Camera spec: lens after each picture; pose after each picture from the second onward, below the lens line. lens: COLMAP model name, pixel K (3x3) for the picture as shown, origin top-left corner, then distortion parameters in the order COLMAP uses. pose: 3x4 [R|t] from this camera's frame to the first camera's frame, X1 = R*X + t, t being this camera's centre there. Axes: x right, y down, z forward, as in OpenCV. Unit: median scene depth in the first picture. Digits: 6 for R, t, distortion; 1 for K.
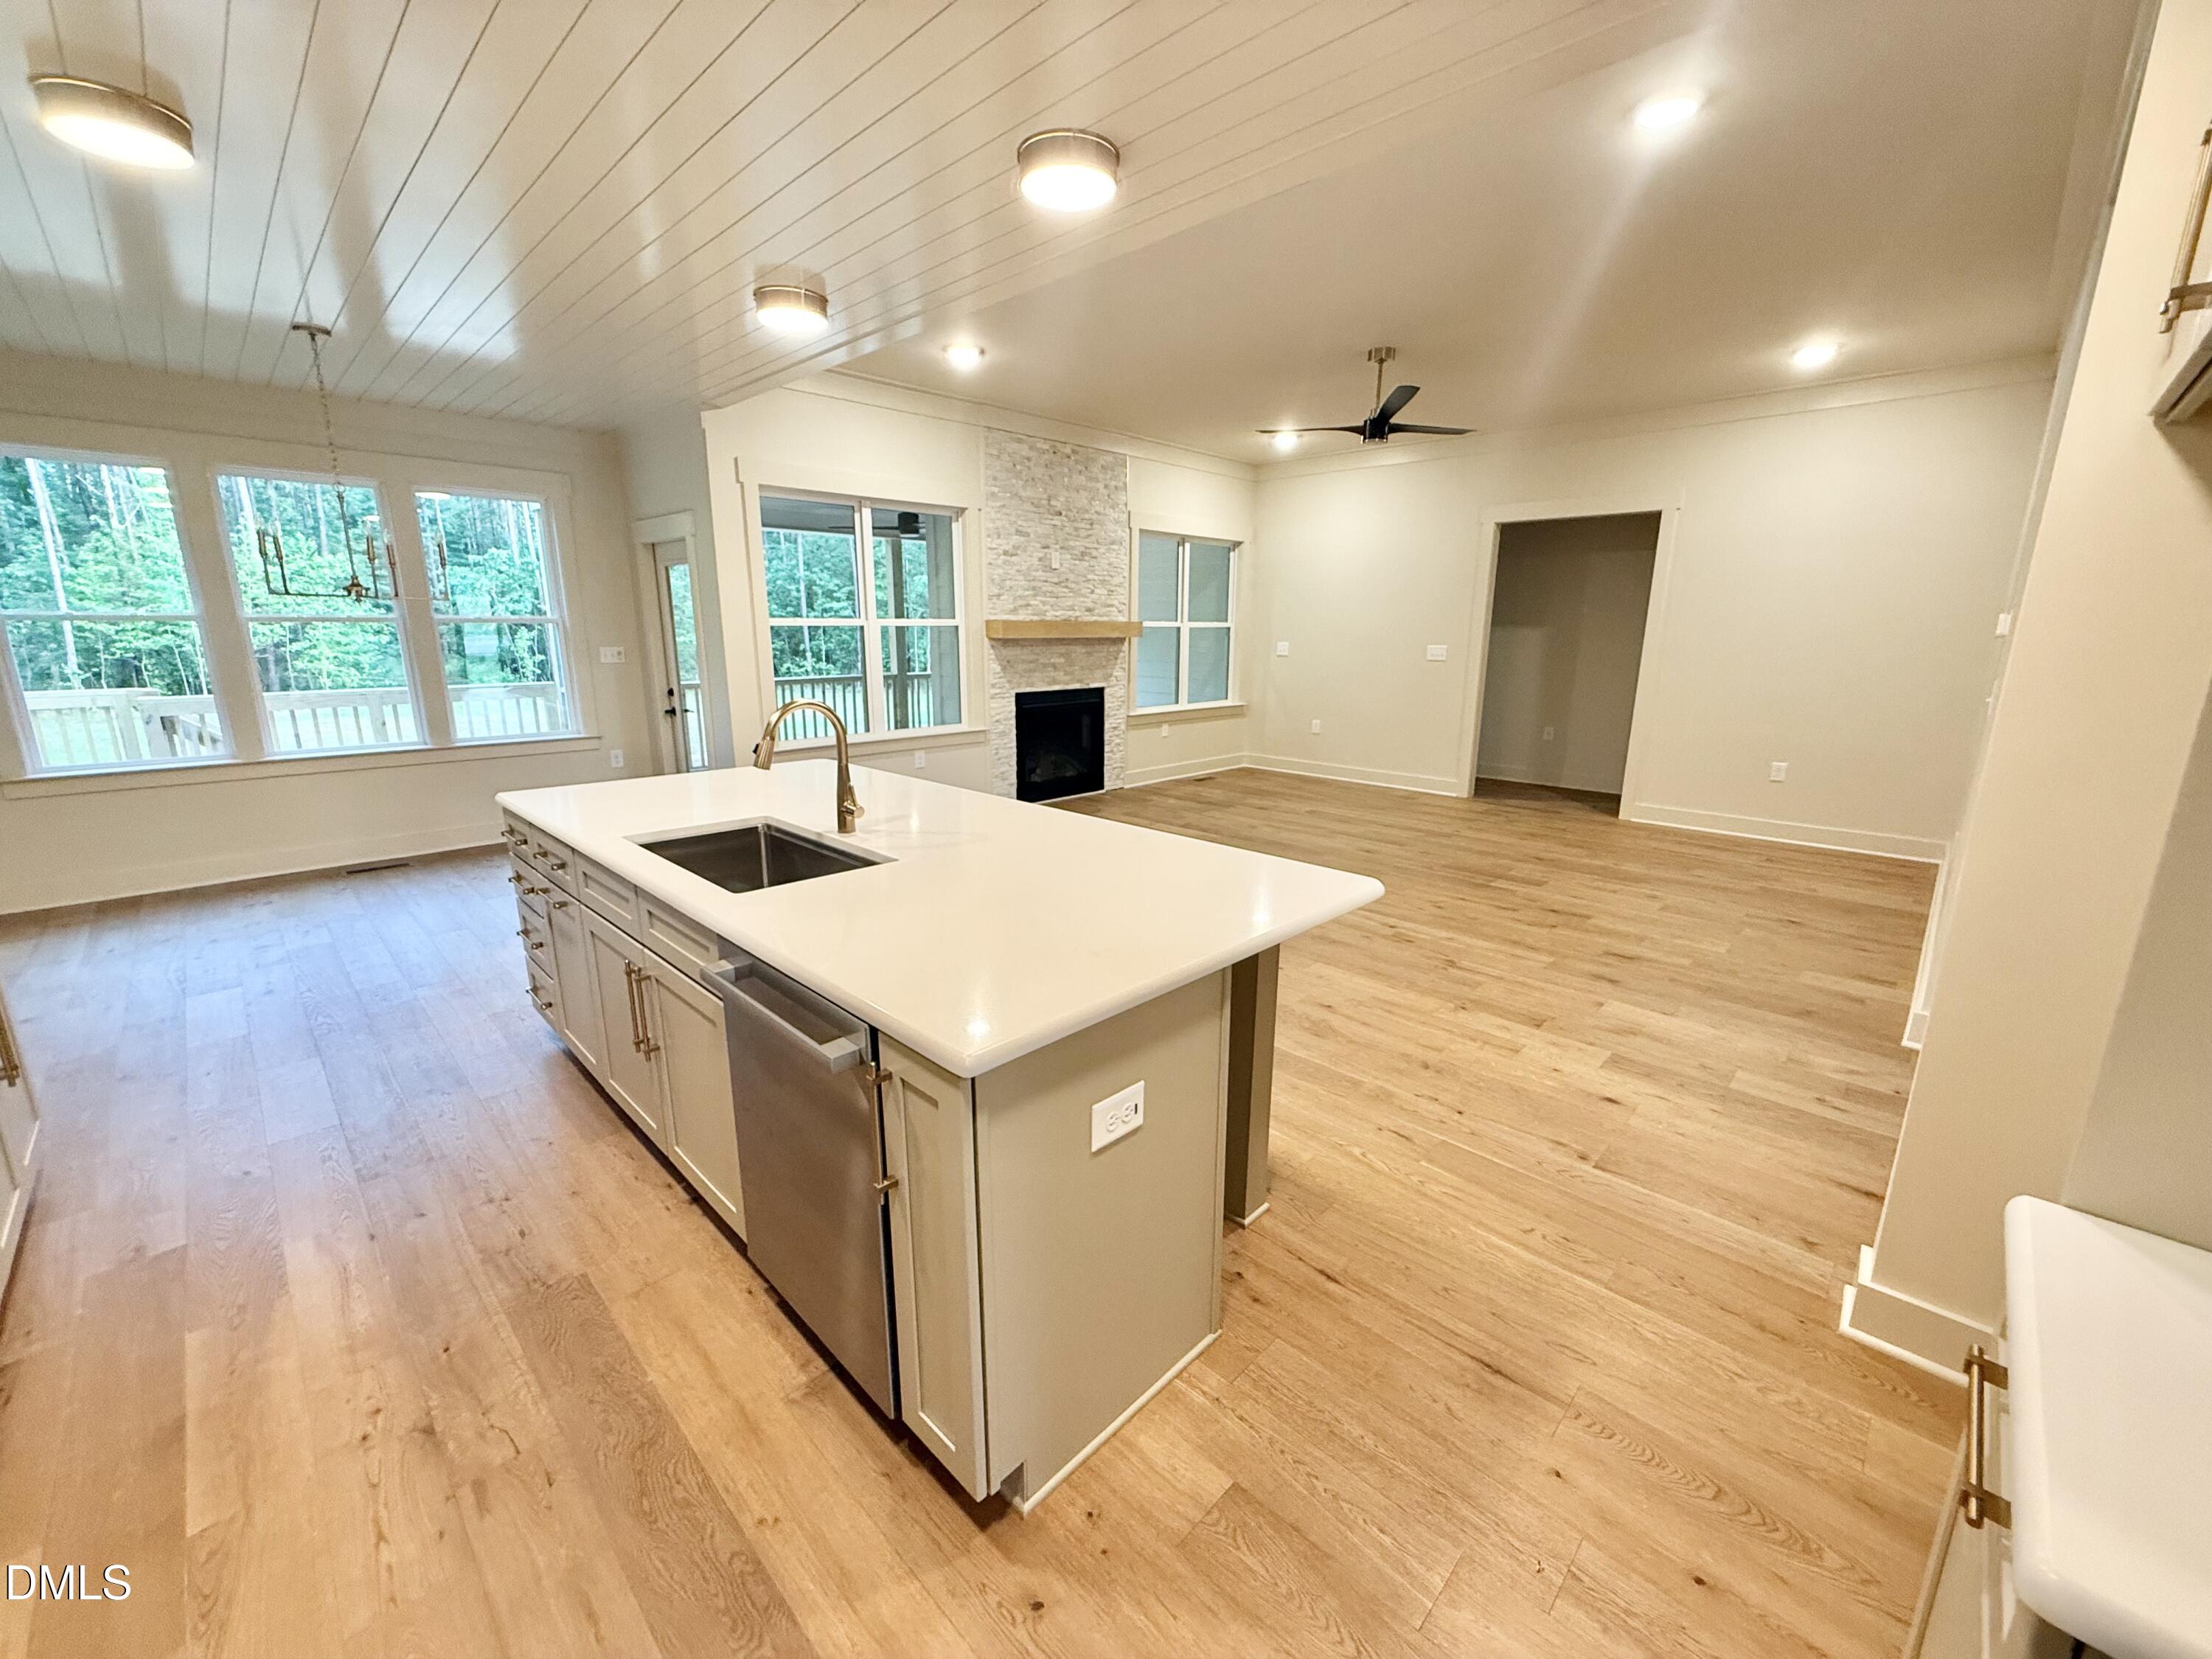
lens RADIAL K [[878.9, 0, 1100.1], [0, 878.9, 827.4], [0, 0, 1]] dist [0.000154, -0.000022]
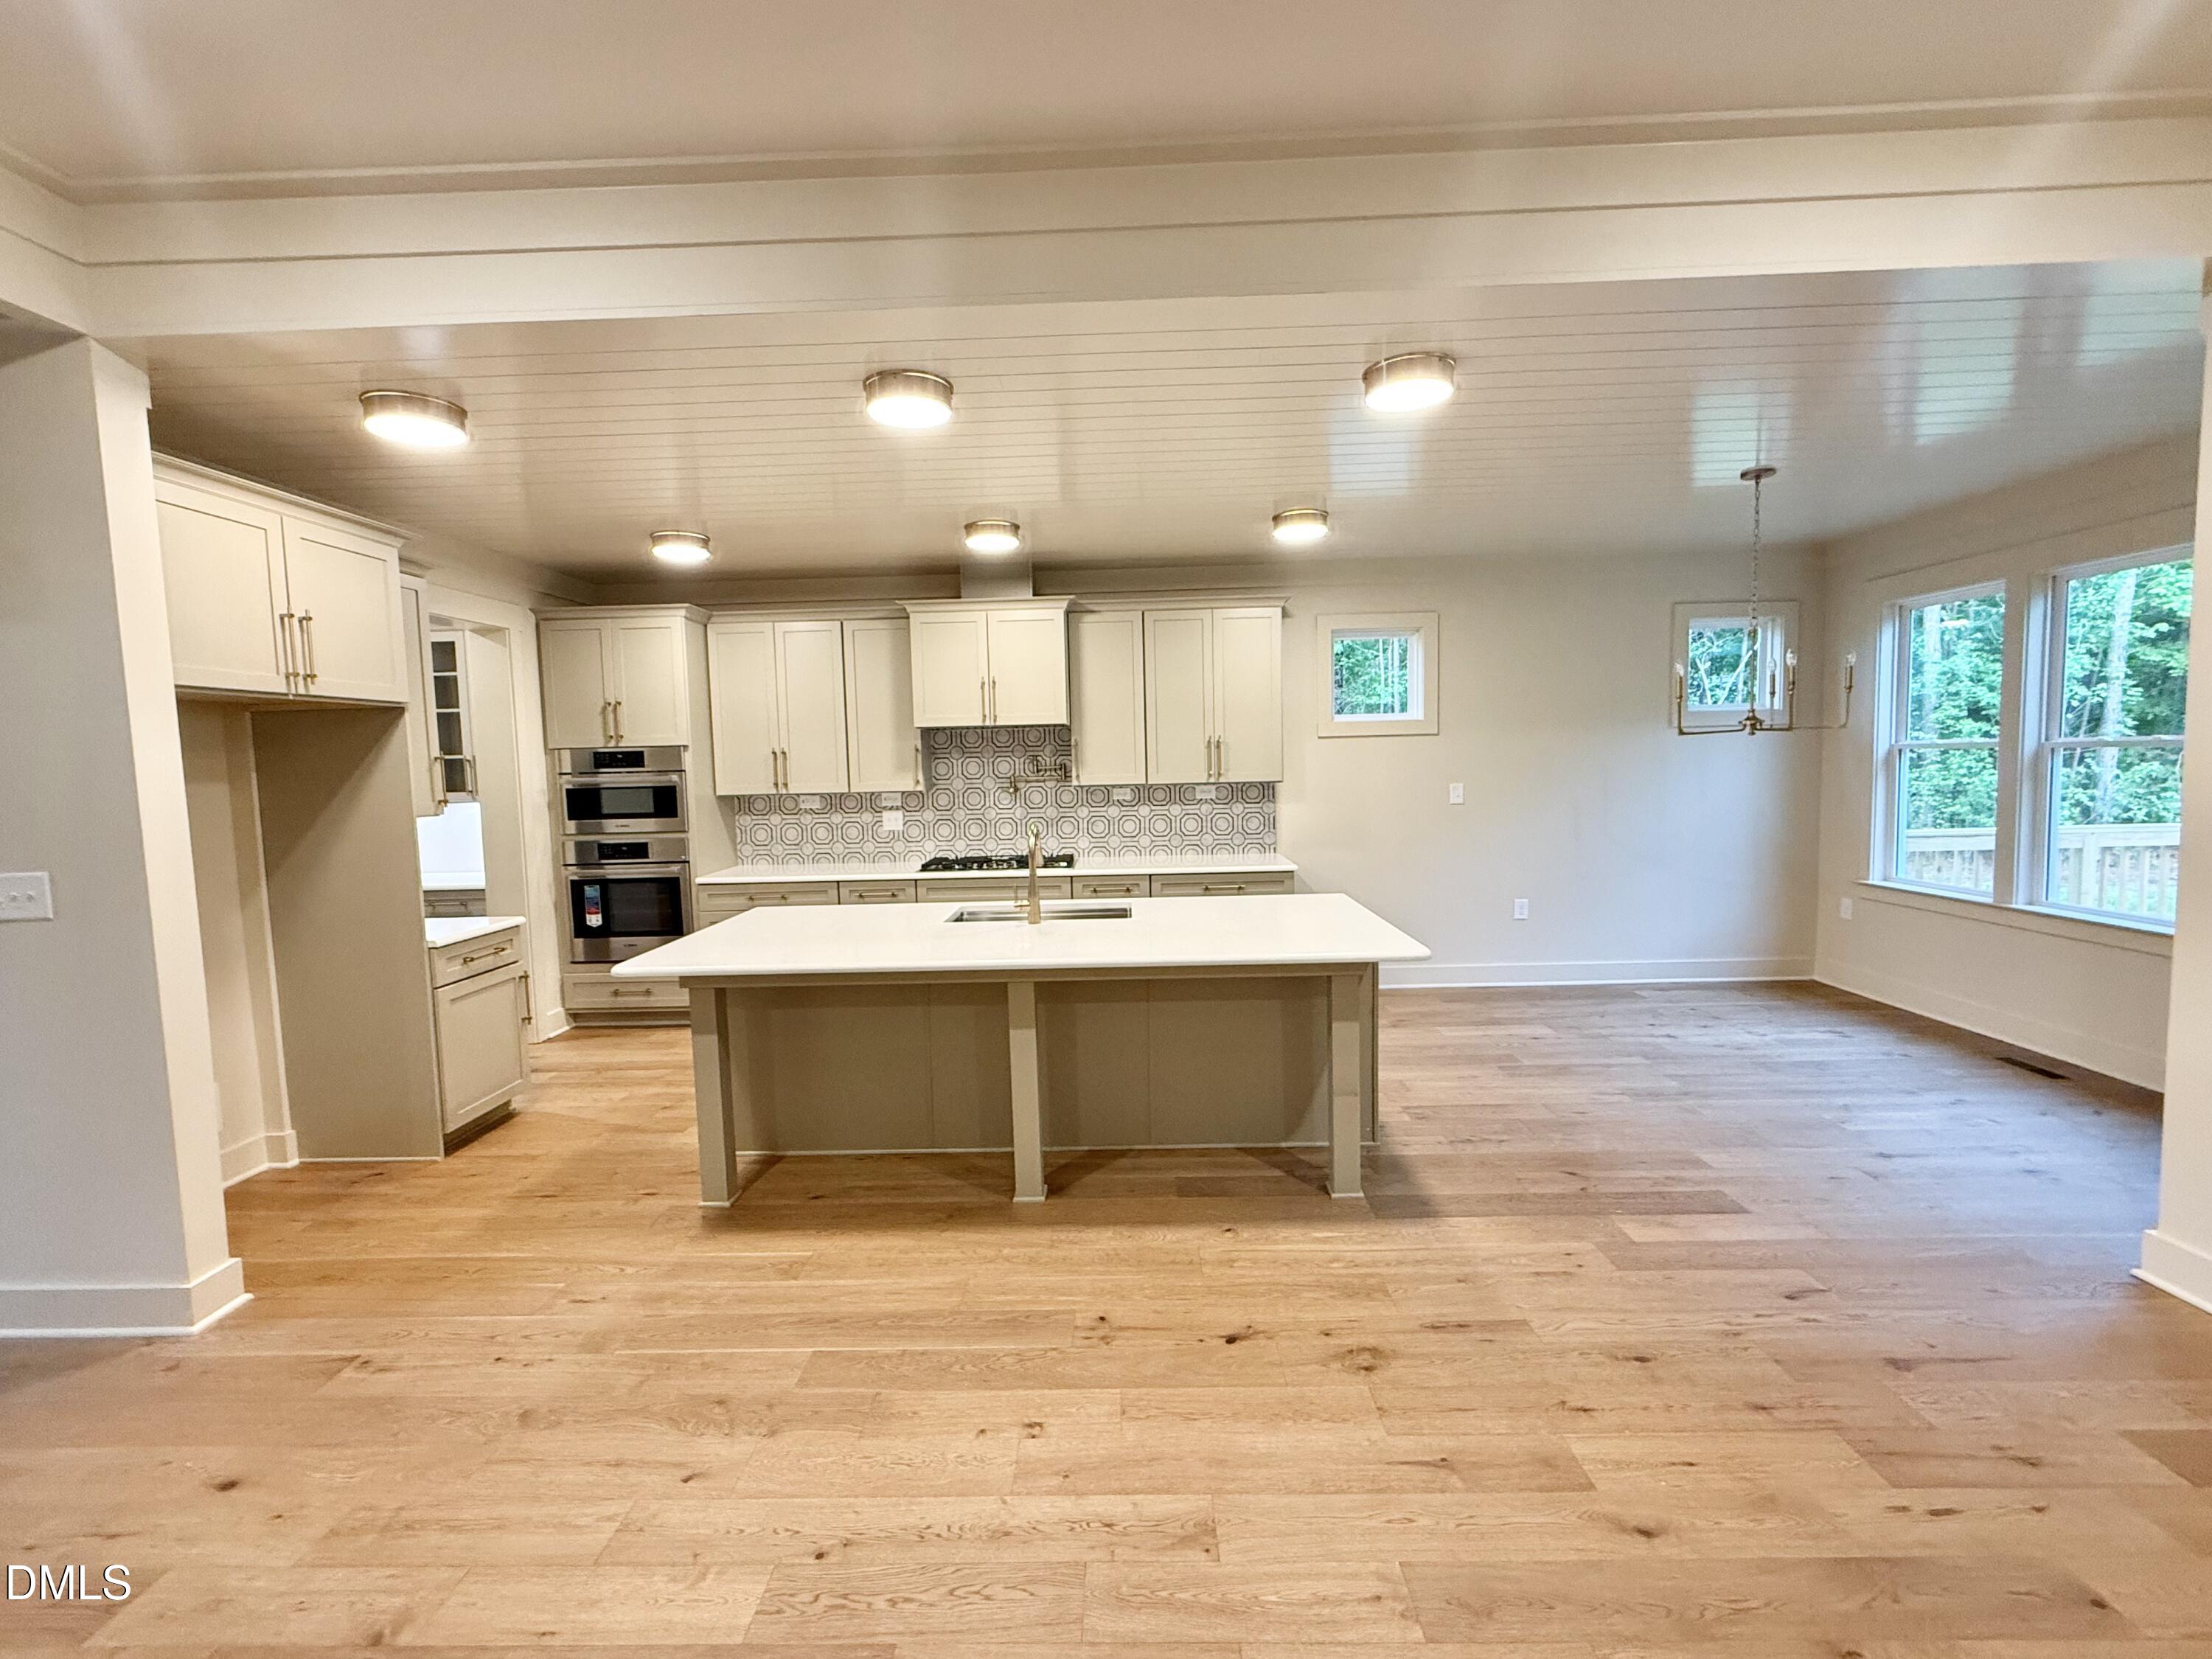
lens RADIAL K [[929.0, 0, 1106.0], [0, 929.0, 829.5], [0, 0, 1]] dist [-0.000597, -0.000057]
pose [[-0.732087, 0.065197, -0.678084, 0.413312], [-0.131612, 0.963118, 0.234696, -0.338175], [0.668377, 0.261062, -0.696505, 1.412699]]
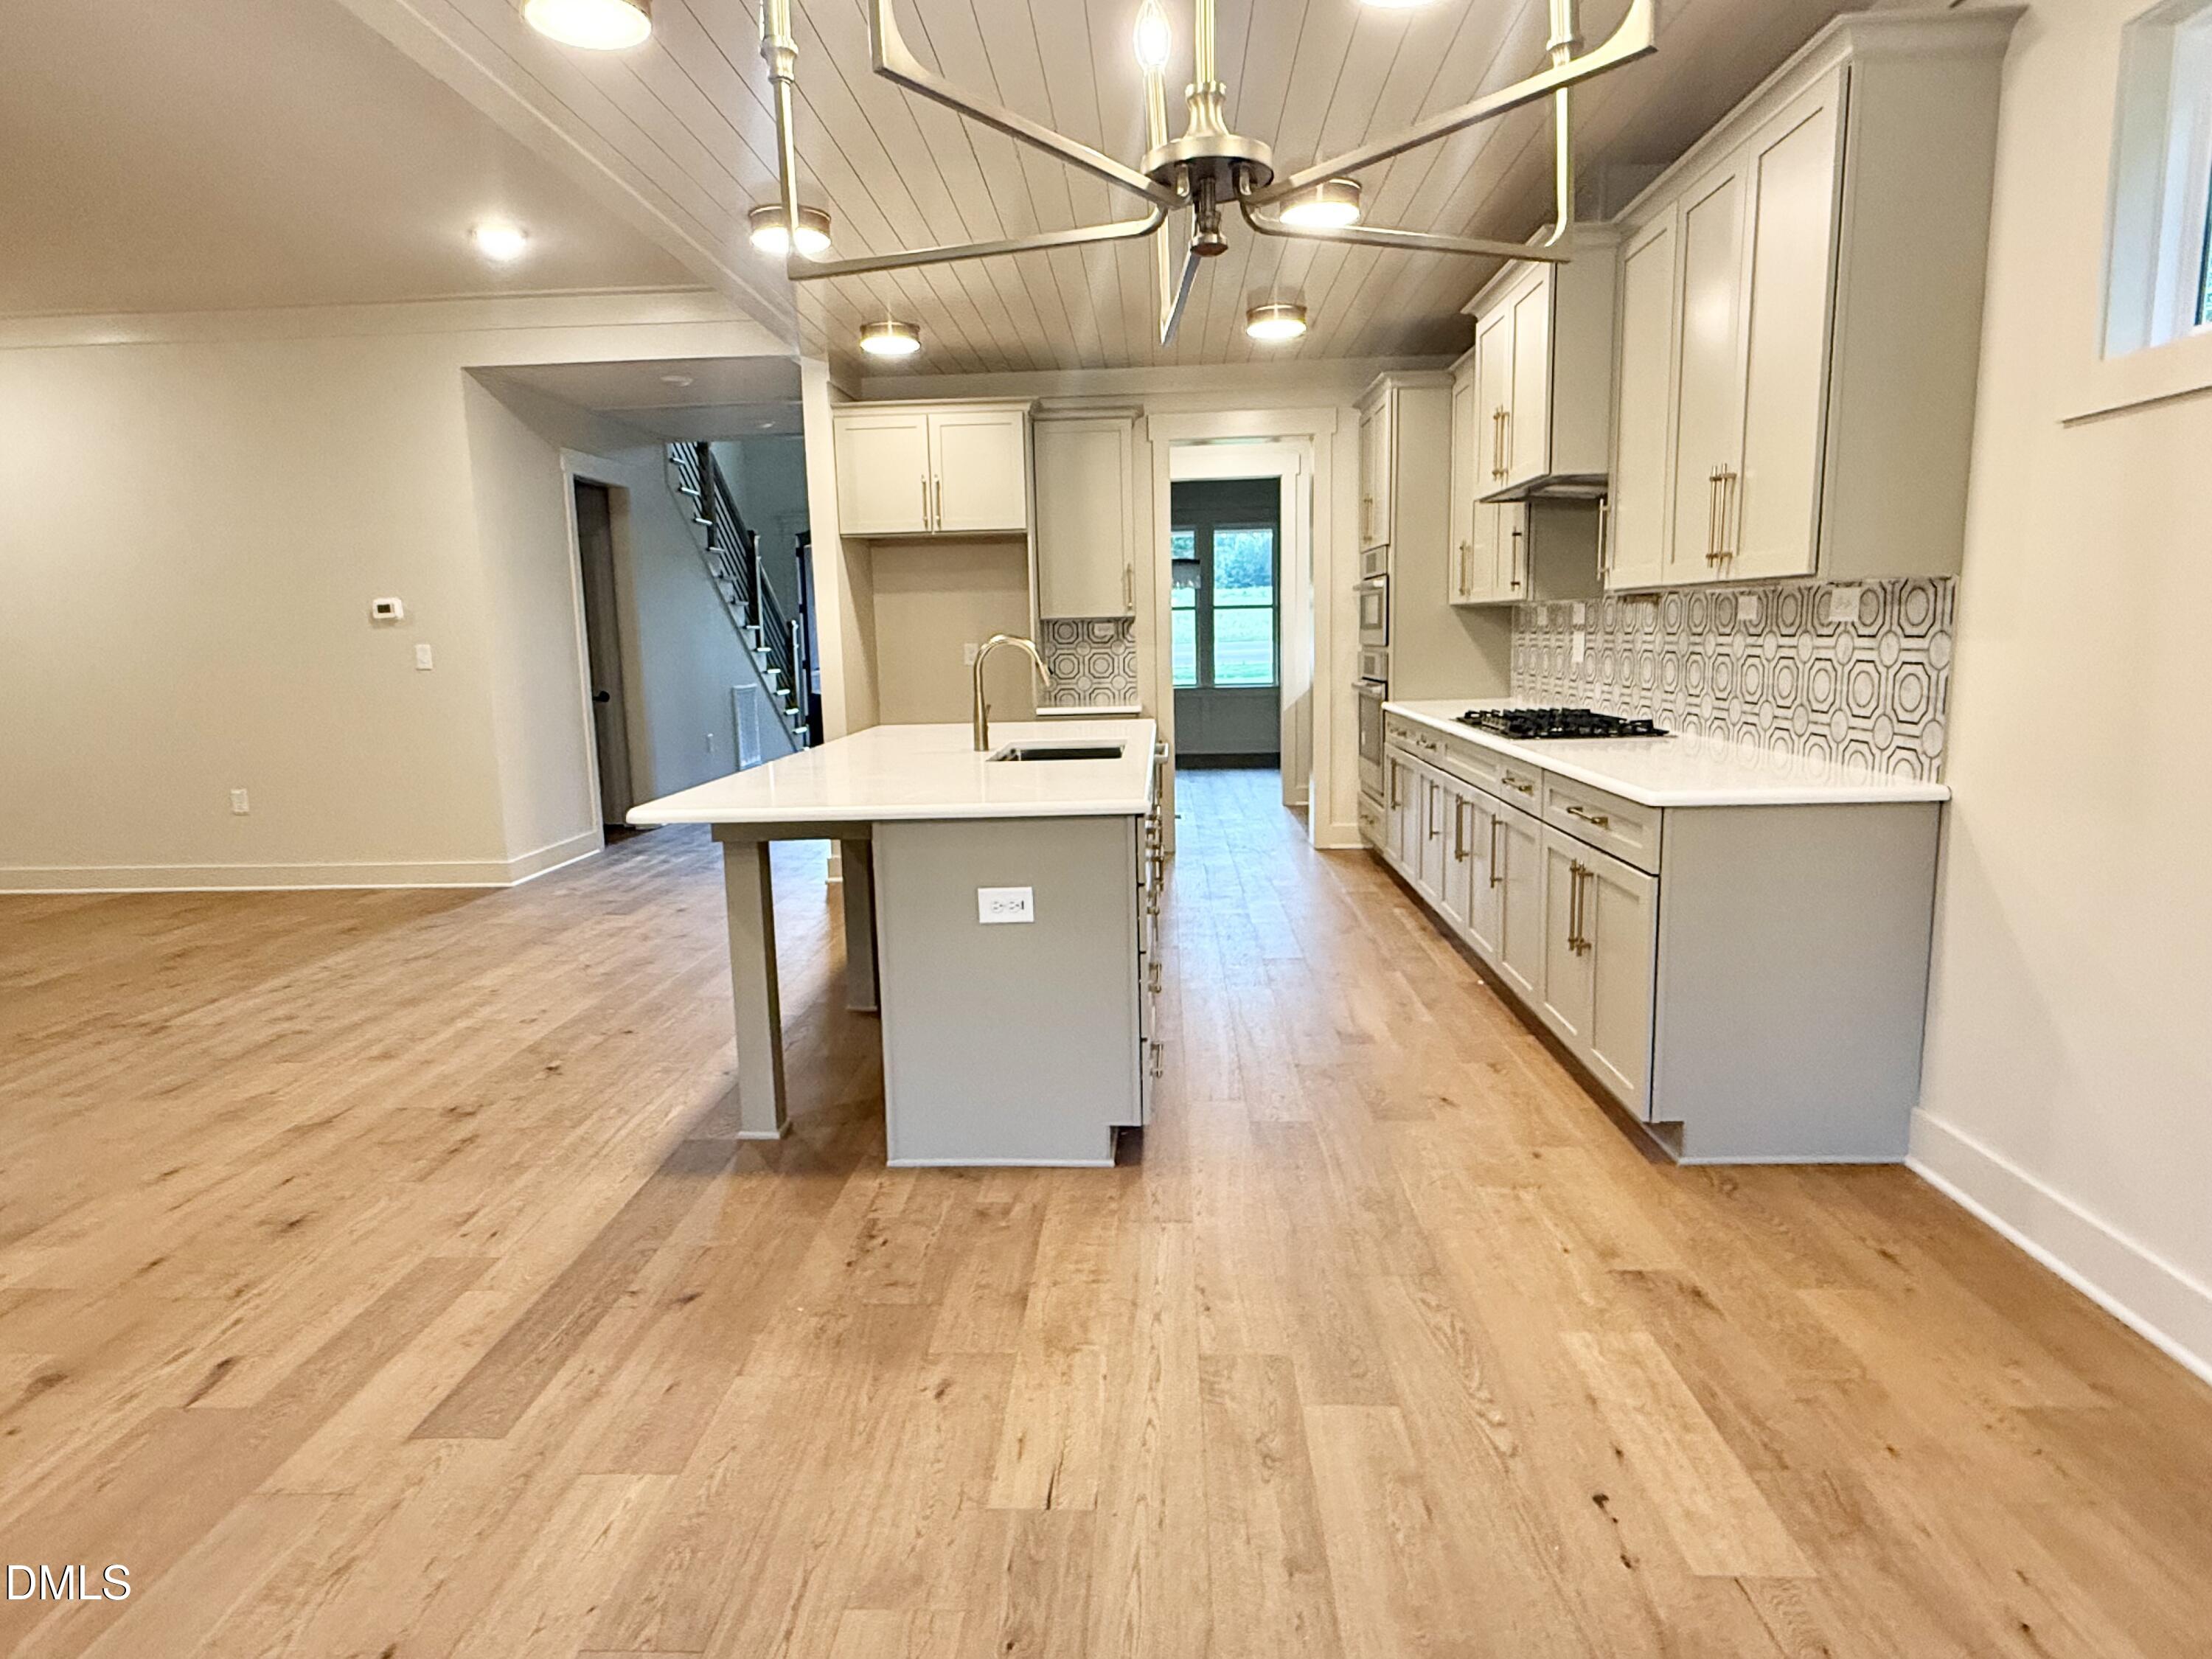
lens RADIAL K [[1241.4, 0, 1094.2], [0, 1241.4, 830.5], [0, 0, 1]] dist [-0.002587, 0.000346]
pose [[-0.662037, -0.107683, 0.741695, -1.128275], [0.189540, 0.933399, 0.304699, -0.258194], [-0.725108, 0.342303, -0.597534, 1.327546]]
